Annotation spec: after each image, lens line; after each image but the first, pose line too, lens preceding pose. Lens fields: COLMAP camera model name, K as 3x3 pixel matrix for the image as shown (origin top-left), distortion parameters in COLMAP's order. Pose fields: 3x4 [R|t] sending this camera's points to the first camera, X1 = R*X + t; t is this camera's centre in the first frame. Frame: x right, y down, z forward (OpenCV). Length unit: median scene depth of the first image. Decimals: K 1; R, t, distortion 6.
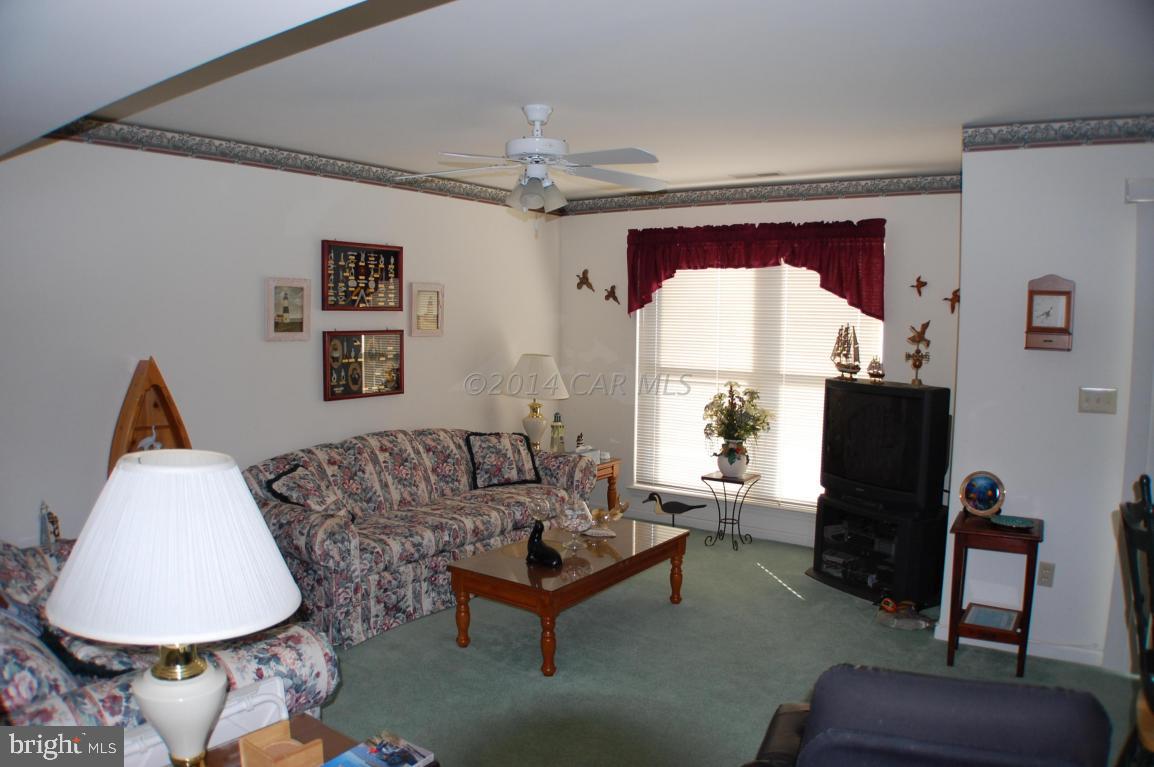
lens RADIAL K [[813.2, 0, 577.0], [0, 813.2, 383.5], [0, 0, 1]] dist [-0.153384, 0.001322]
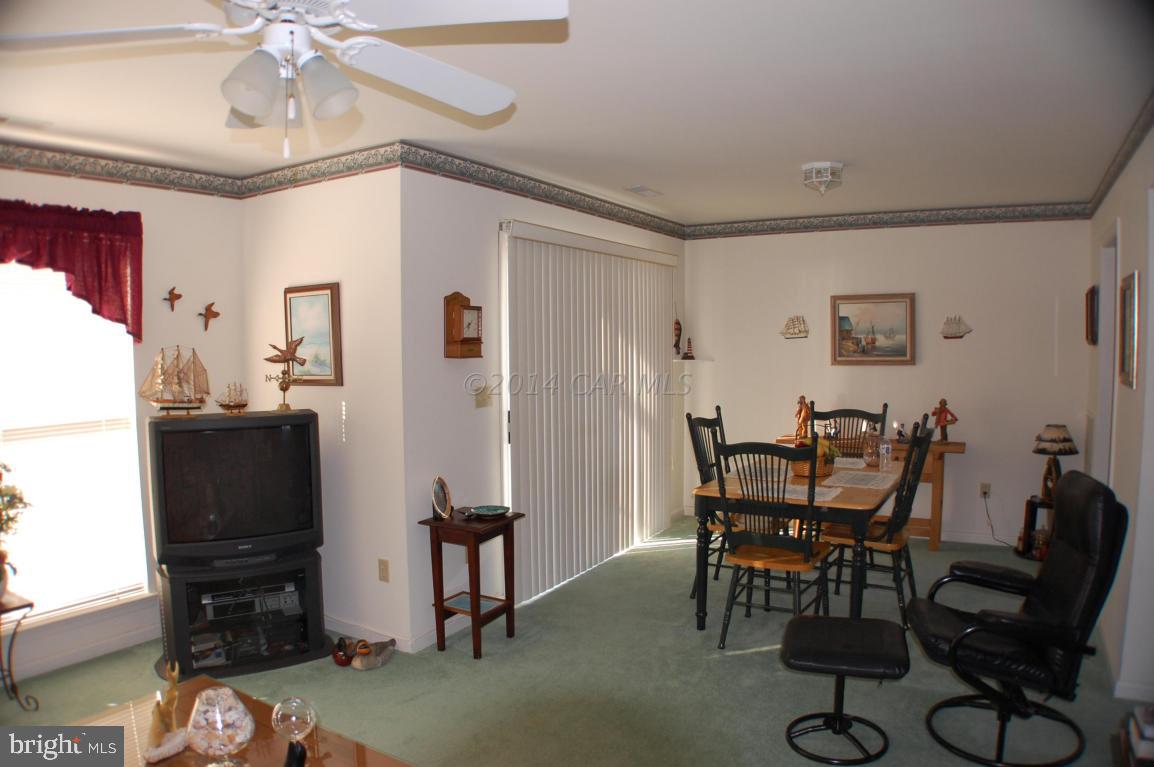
lens RADIAL K [[811.7, 0, 577.0], [0, 811.7, 383.5], [0, 0, 1]] dist [-0.130414, 0.004273]
pose [[-0.088650, -0.077948, 0.993008, -0.444899], [0.096626, 0.991558, 0.086460, -0.066200], [-0.991365, 0.103615, -0.080370, 0.661751]]
